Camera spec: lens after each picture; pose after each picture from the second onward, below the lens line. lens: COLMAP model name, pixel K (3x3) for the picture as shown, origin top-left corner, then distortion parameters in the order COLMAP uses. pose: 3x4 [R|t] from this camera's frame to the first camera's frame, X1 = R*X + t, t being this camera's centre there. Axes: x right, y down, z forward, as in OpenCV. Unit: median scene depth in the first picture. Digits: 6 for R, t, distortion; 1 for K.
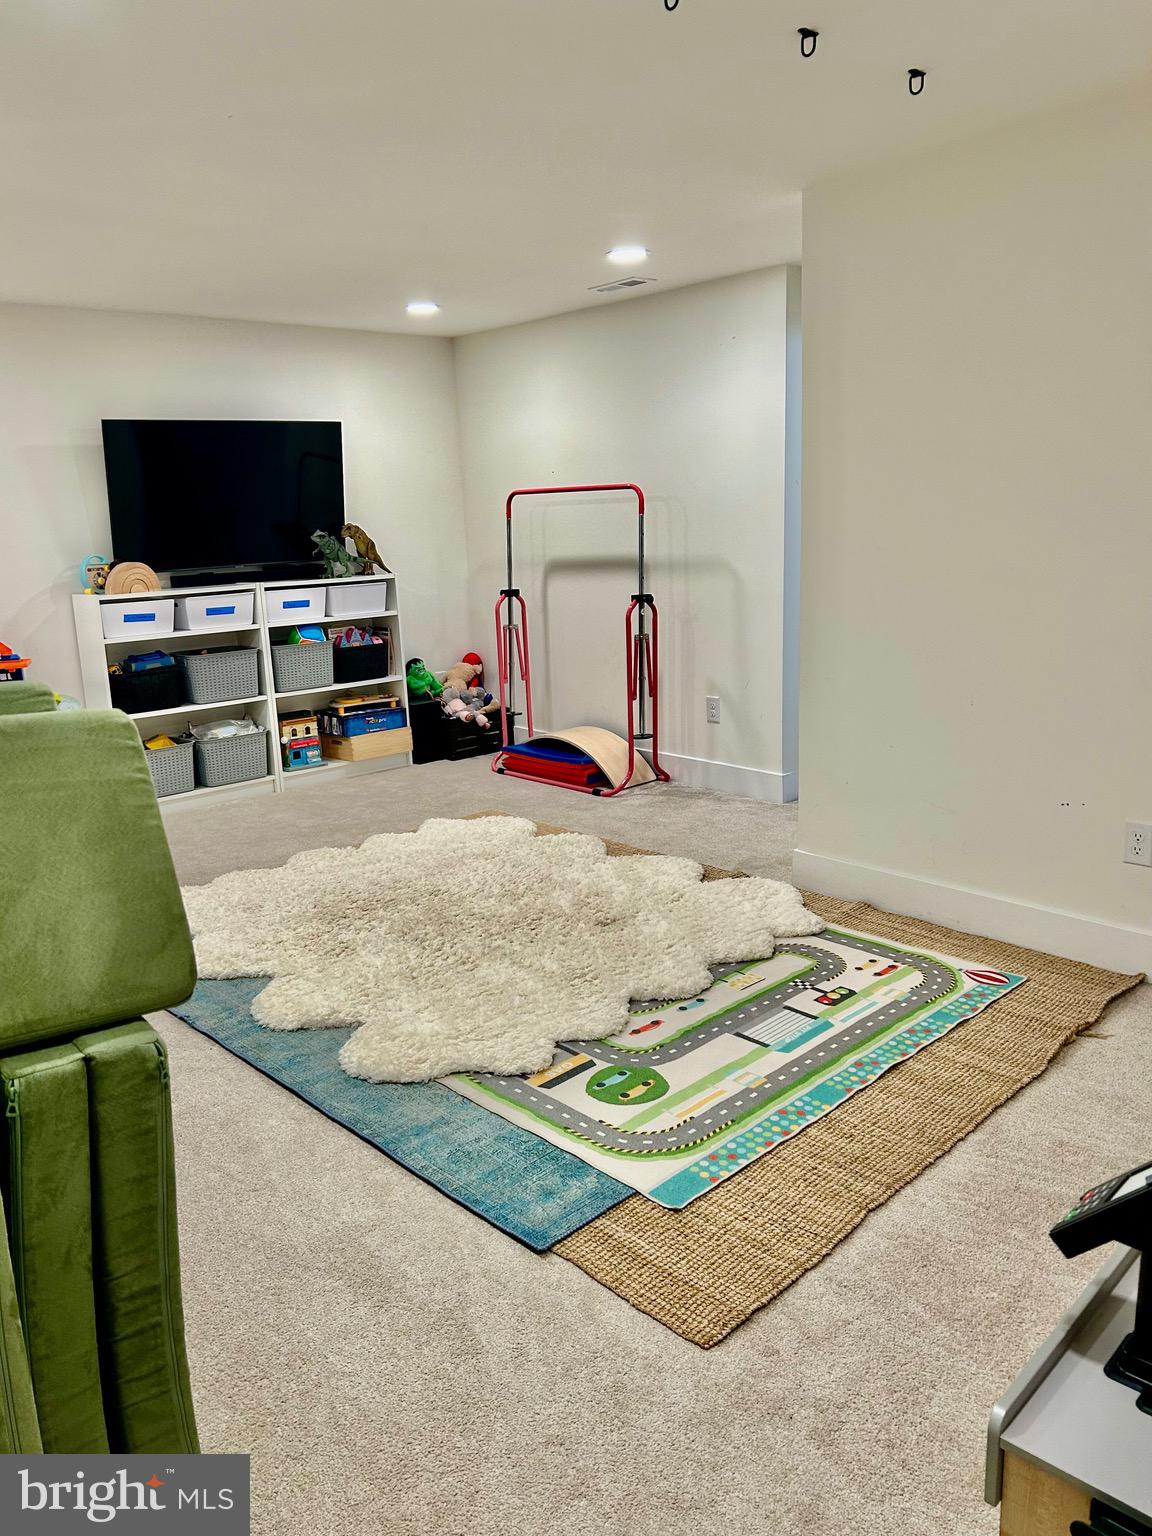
lens RADIAL K [[1146.4, 0, 576.0], [0, 1146.4, 768.0], [0, 0, 1]] dist [0.160780, -0.417054]
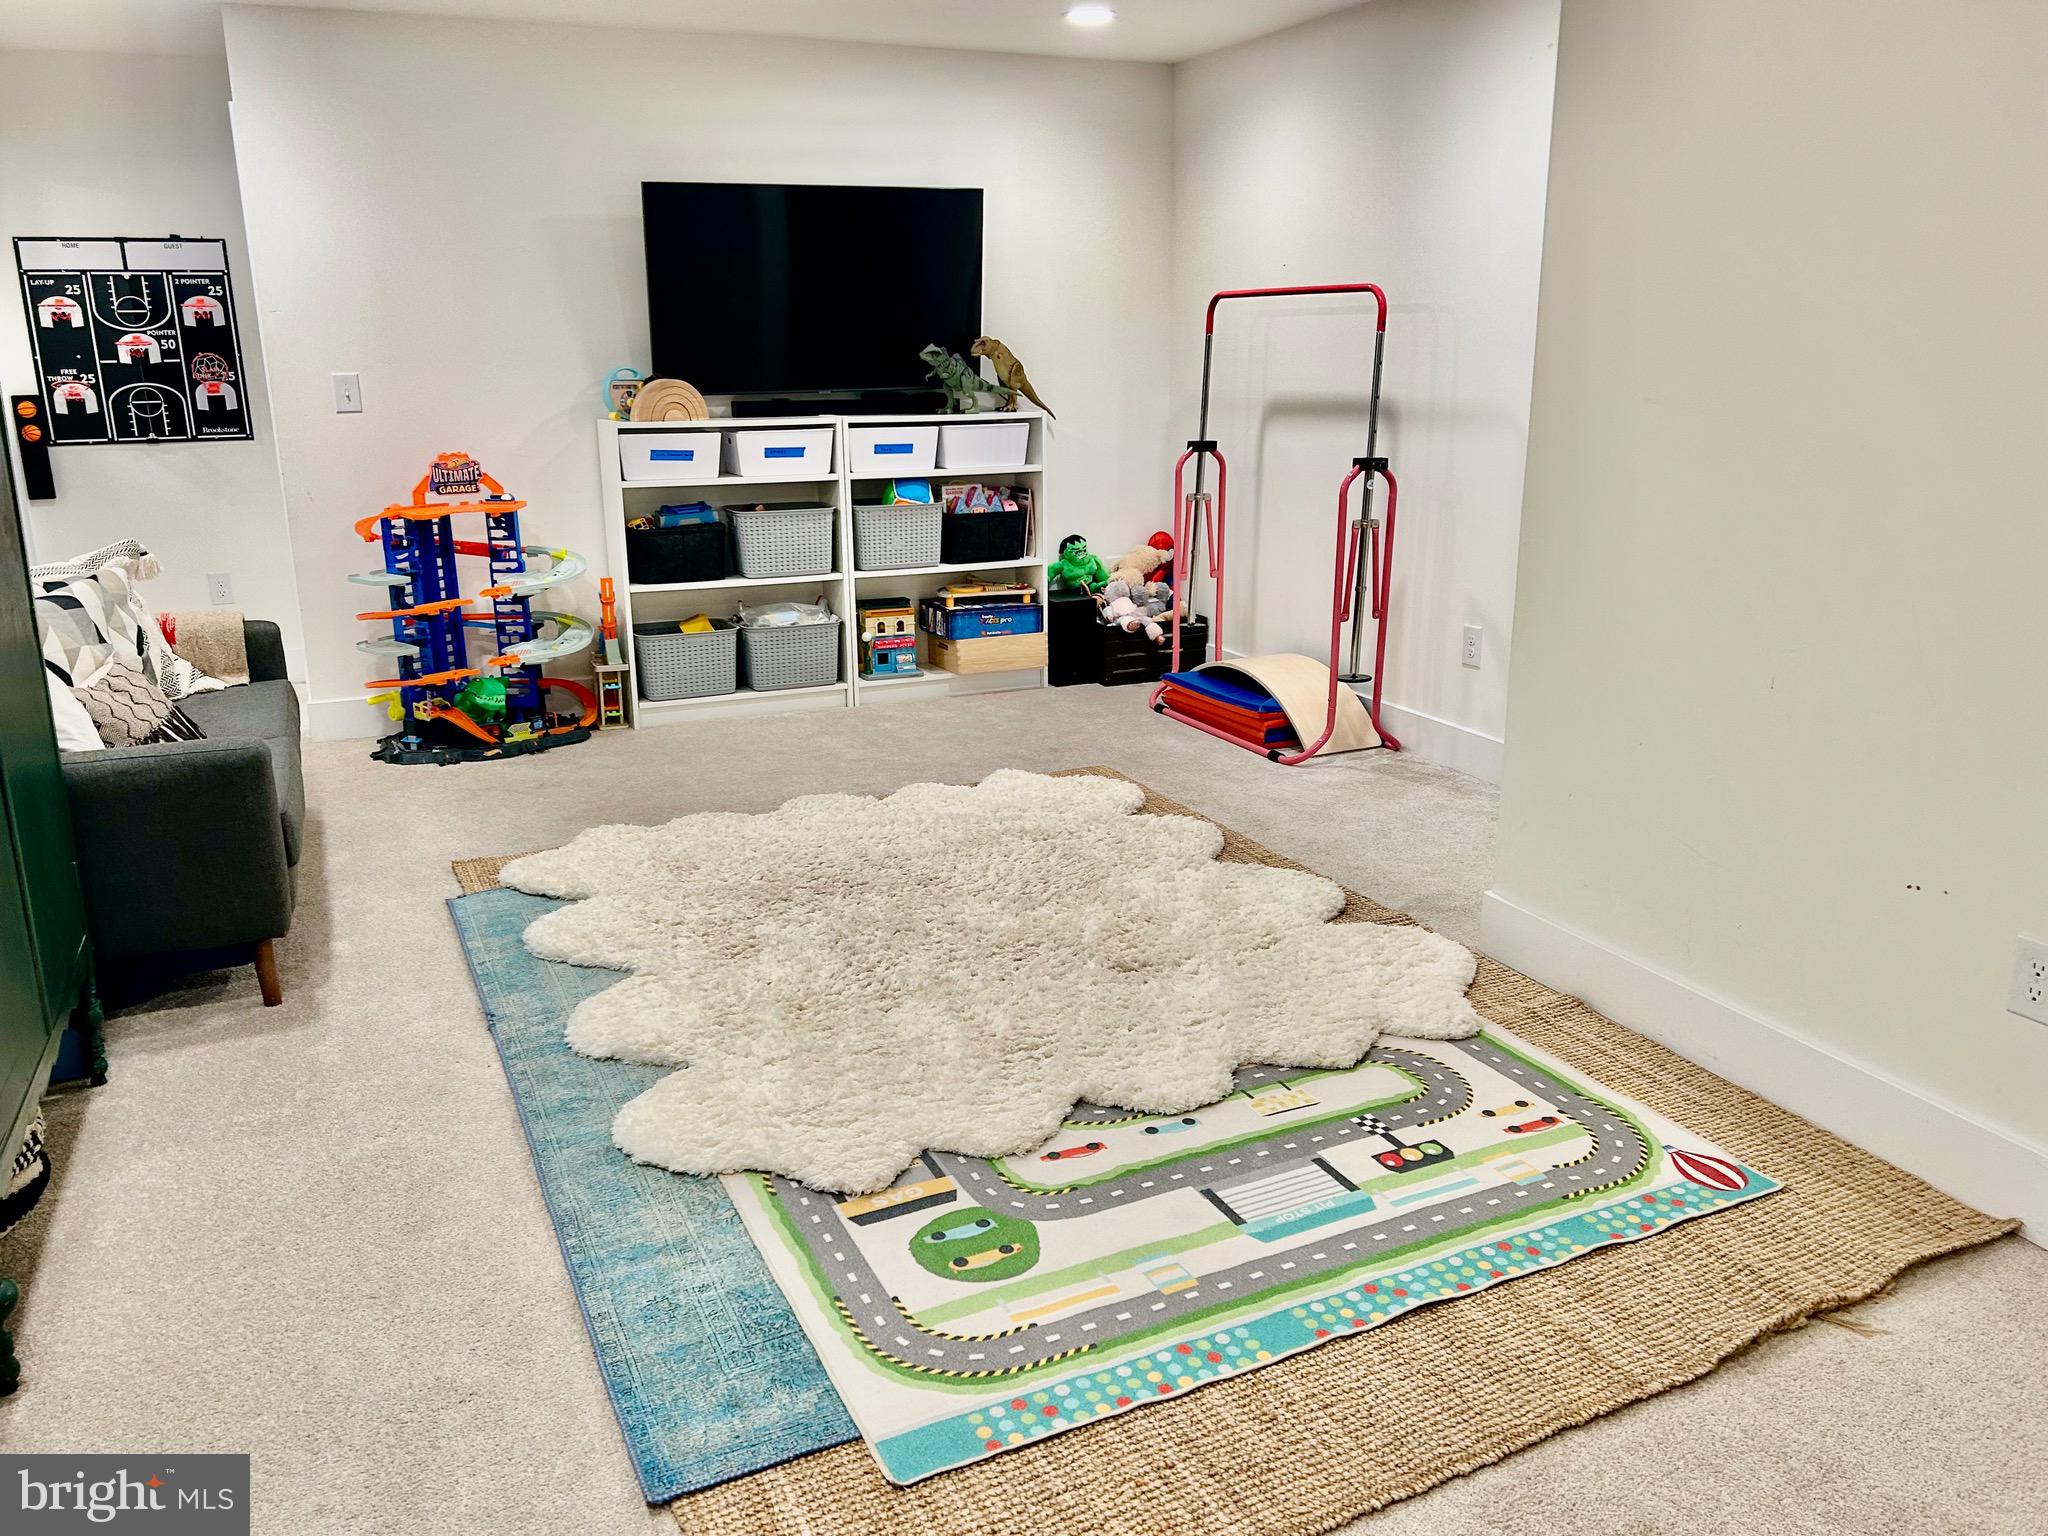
lens RADIAL K [[1531.7, 0, 1024.0], [0, 1531.7, 768.0], [0, 0, 1]] dist [0.087700, -0.137709]
pose [[0.948006, 0.113528, -0.297314, 0.187218], [-0.096091, 0.992716, 0.072673, -0.029158], [0.303398, -0.040325, 0.952010, 0.146714]]
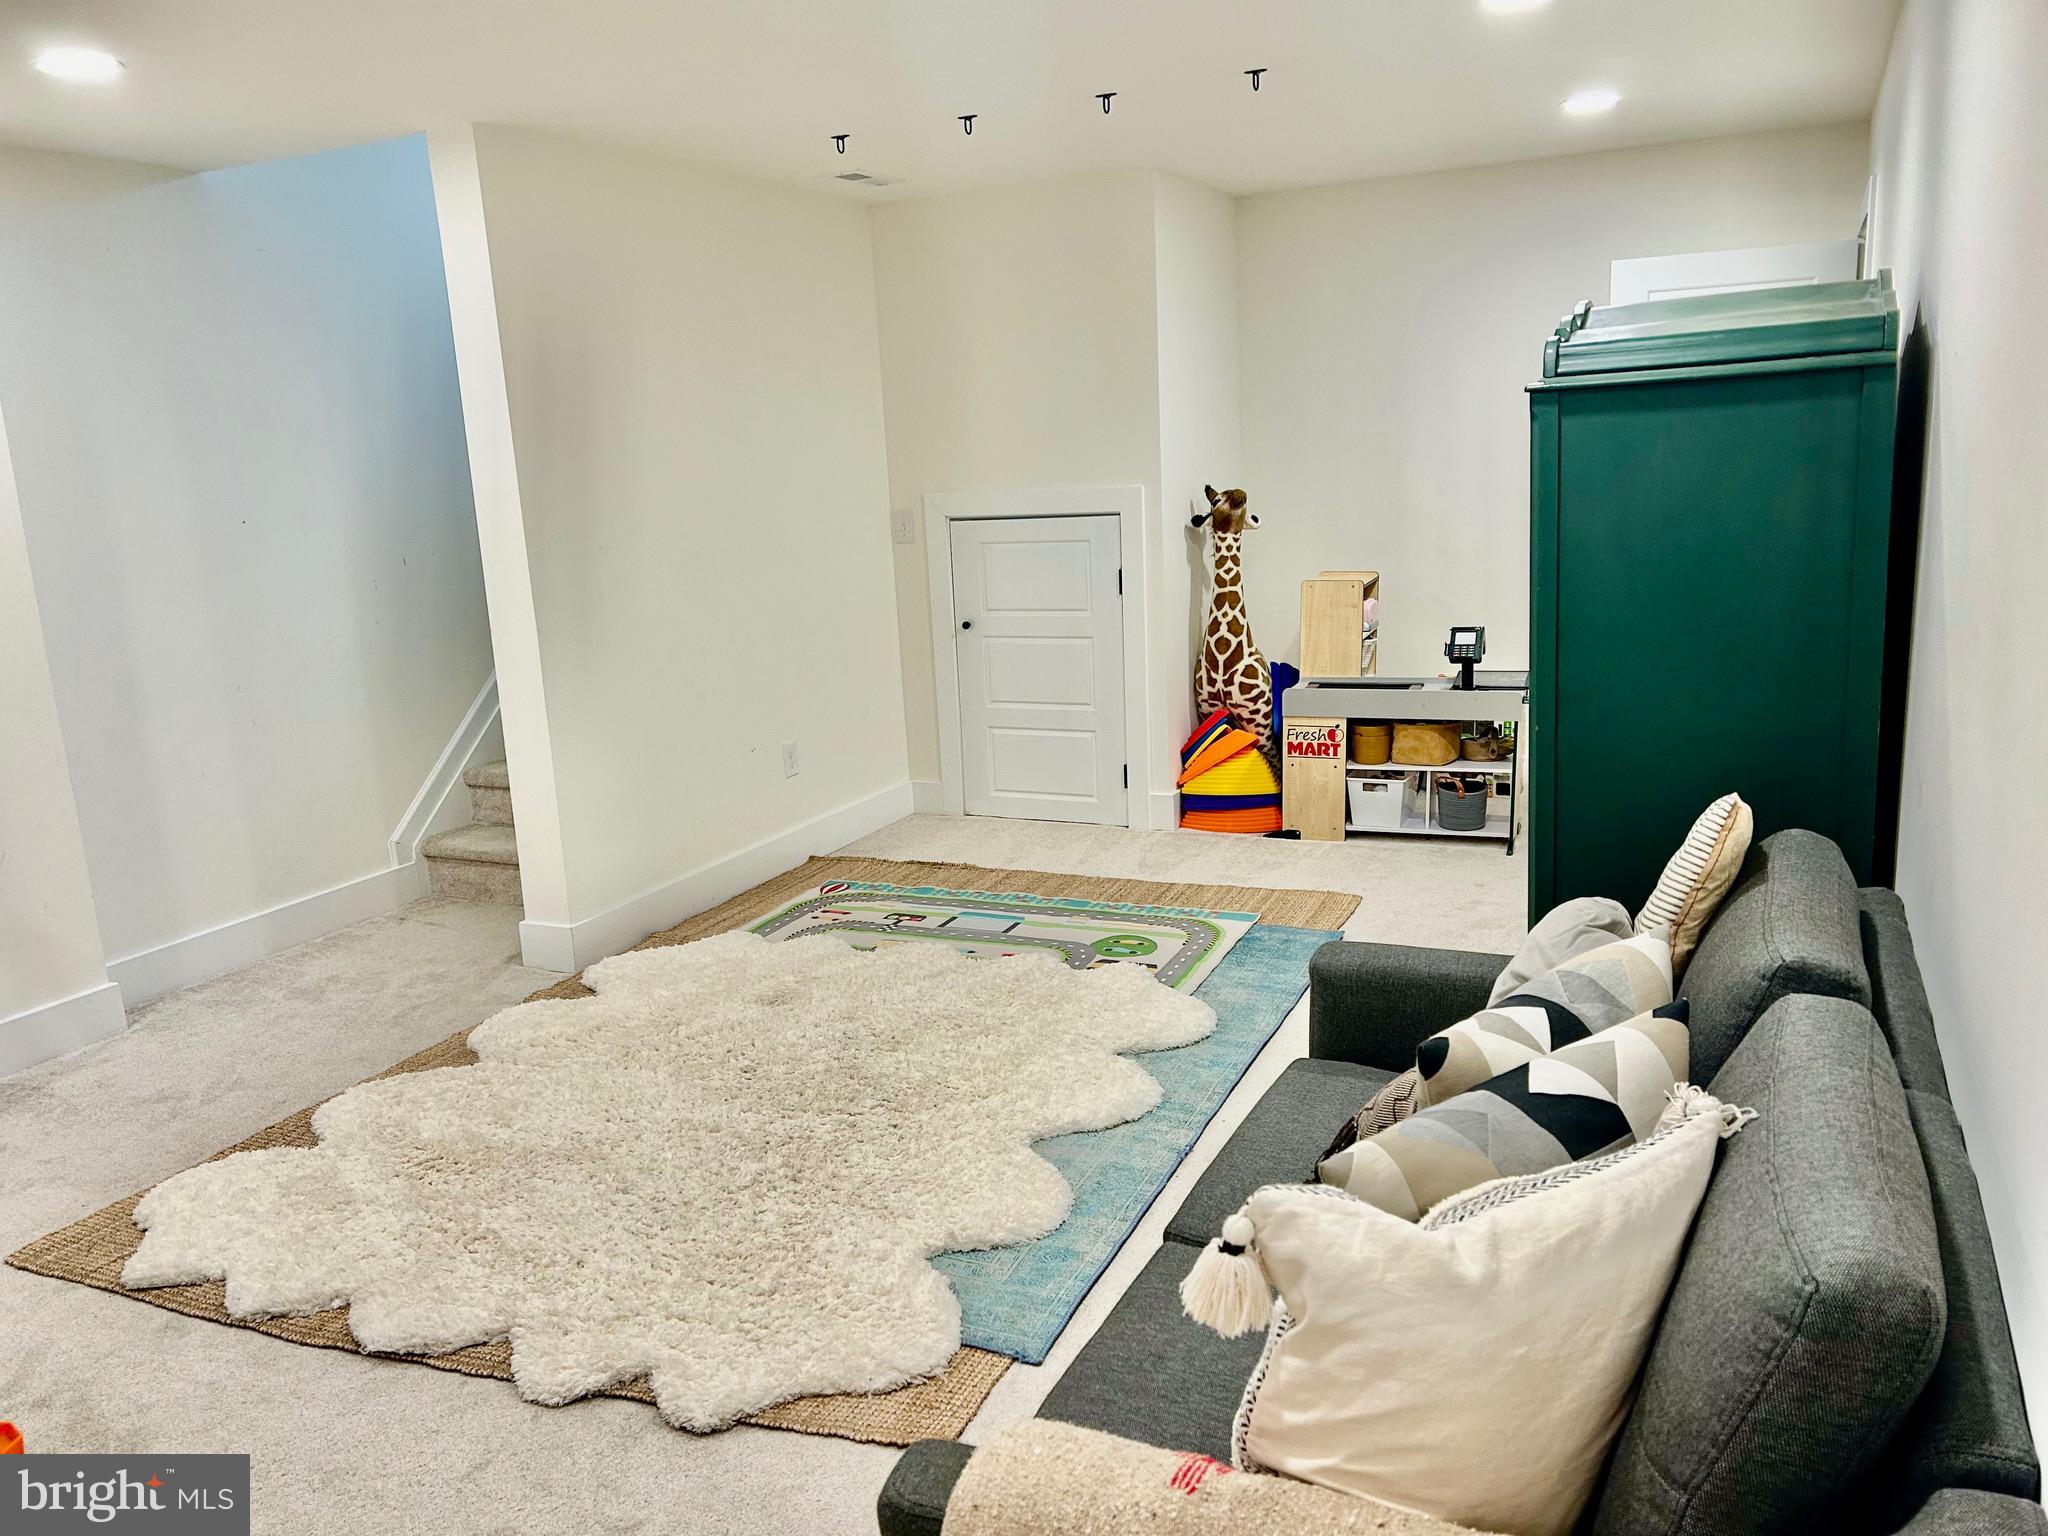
lens RADIAL K [[1531.7, 0, 1024.0], [0, 1531.7, 768.0], [0, 0, 1]] dist [0.087700, -0.137709]
pose [[-0.371703, -0.134455, 0.918564, -0.870575], [0.275624, 0.928858, 0.247494, -0.203505], [-0.886492, 0.345173, -0.308200, 0.986636]]
